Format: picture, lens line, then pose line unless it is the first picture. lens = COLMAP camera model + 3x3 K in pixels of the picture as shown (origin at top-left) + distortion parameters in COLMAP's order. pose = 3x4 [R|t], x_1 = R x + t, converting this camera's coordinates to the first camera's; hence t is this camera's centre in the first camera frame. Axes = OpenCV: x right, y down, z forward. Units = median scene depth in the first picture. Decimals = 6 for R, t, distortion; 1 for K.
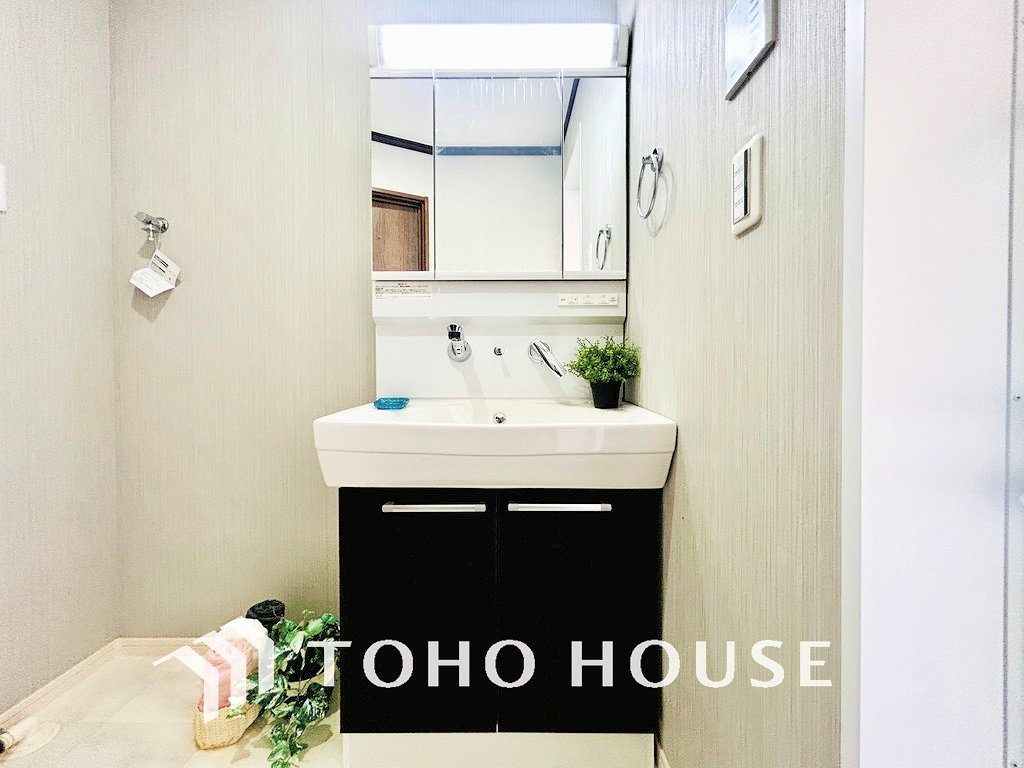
lens RADIAL K [[413.8, 0, 512.0], [0, 413.8, 384.0], [0, 0, 1]] dist [-0.001436, 0.000146]
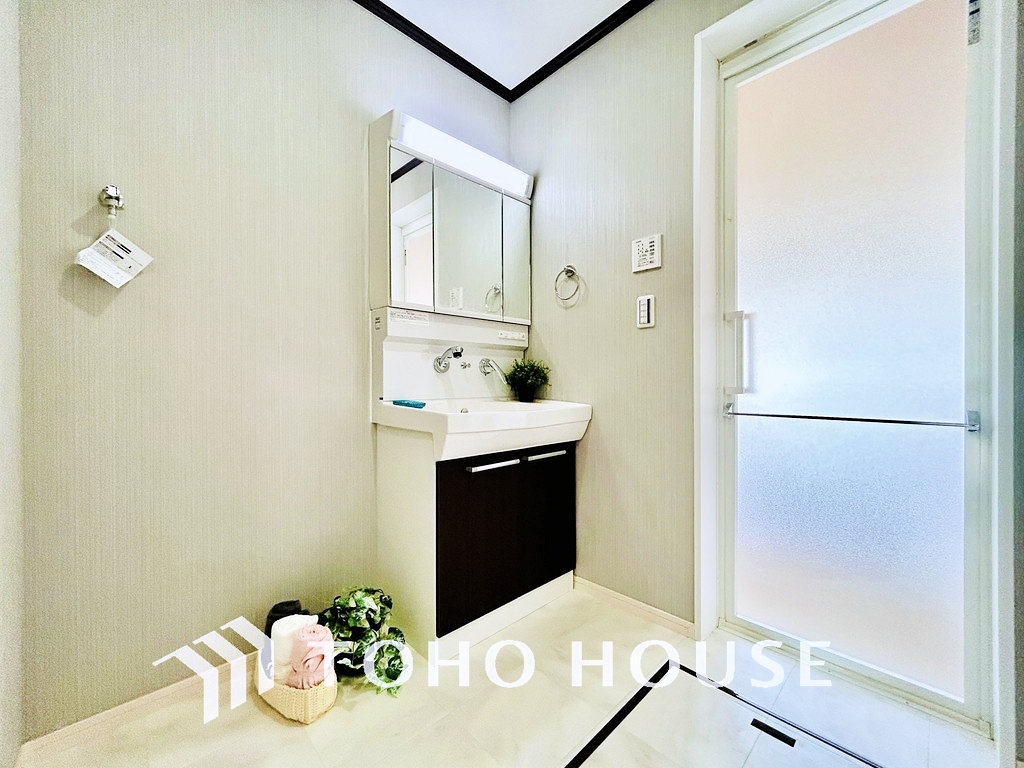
lens RADIAL K [[413.8, 0, 512.0], [0, 413.8, 384.0], [0, 0, 1]] dist [-0.001436, 0.000146]
pose [[0.716991, -0.003409, 0.697074, -0.937274], [0.011615, 0.999908, -0.007057, -0.003679], [-0.696986, 0.013157, 0.716964, -0.149042]]
